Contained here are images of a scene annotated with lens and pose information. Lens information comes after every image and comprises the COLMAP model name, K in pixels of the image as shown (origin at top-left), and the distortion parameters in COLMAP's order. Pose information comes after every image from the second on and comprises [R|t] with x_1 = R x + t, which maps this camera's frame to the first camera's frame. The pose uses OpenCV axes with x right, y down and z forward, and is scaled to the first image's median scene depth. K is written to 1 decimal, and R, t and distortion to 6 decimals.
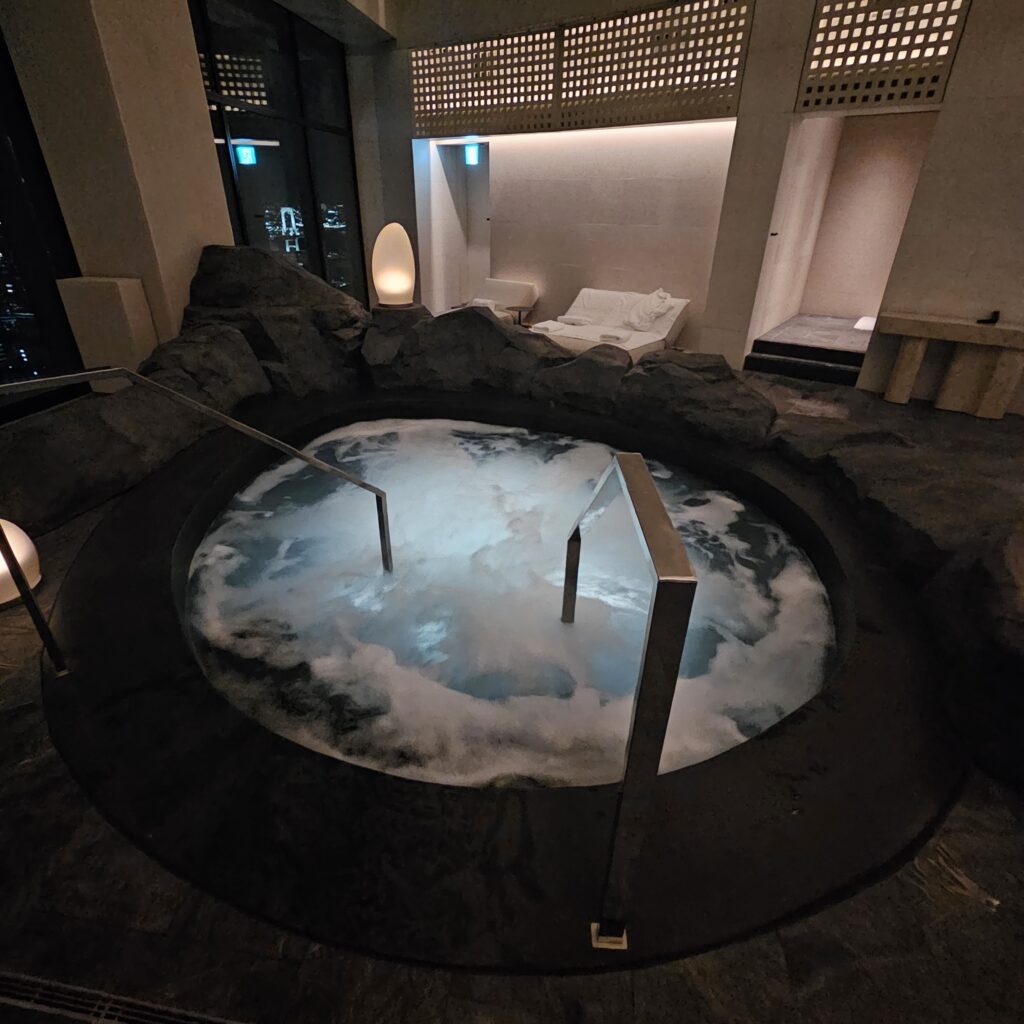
lens RADIAL K [[564.7, 0, 508.9], [0, 564.7, 507.7], [0, 0, 1]] dist [-0.000641, -0.000170]
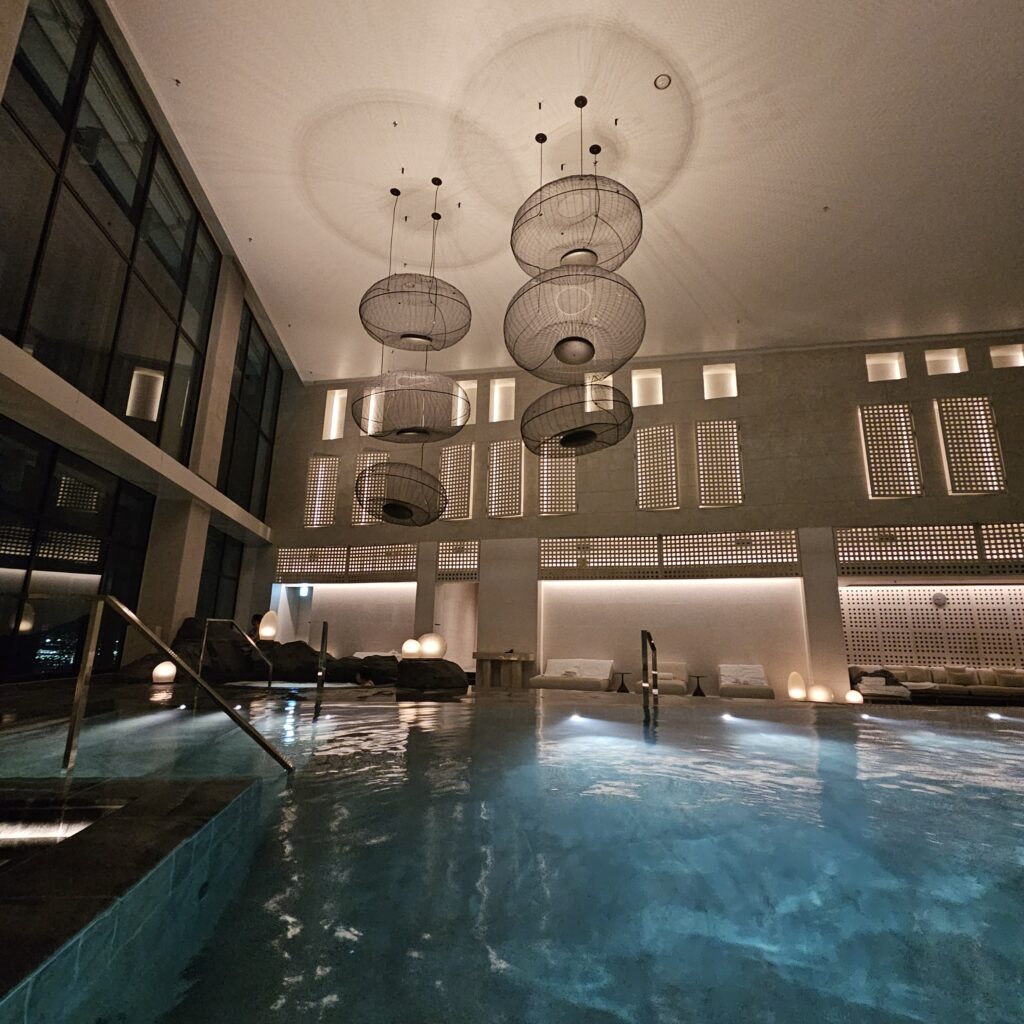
lens RADIAL K [[564.7, 0, 508.9], [0, 564.7, 507.7], [0, 0, 1]] dist [-0.000641, -0.000170]
pose [[0.956119, 0.077530, 0.282534, 0.045766], [0.127869, 0.757229, -0.640510, 0.588272], [-0.263602, 0.648531, 0.714088, -0.911098]]
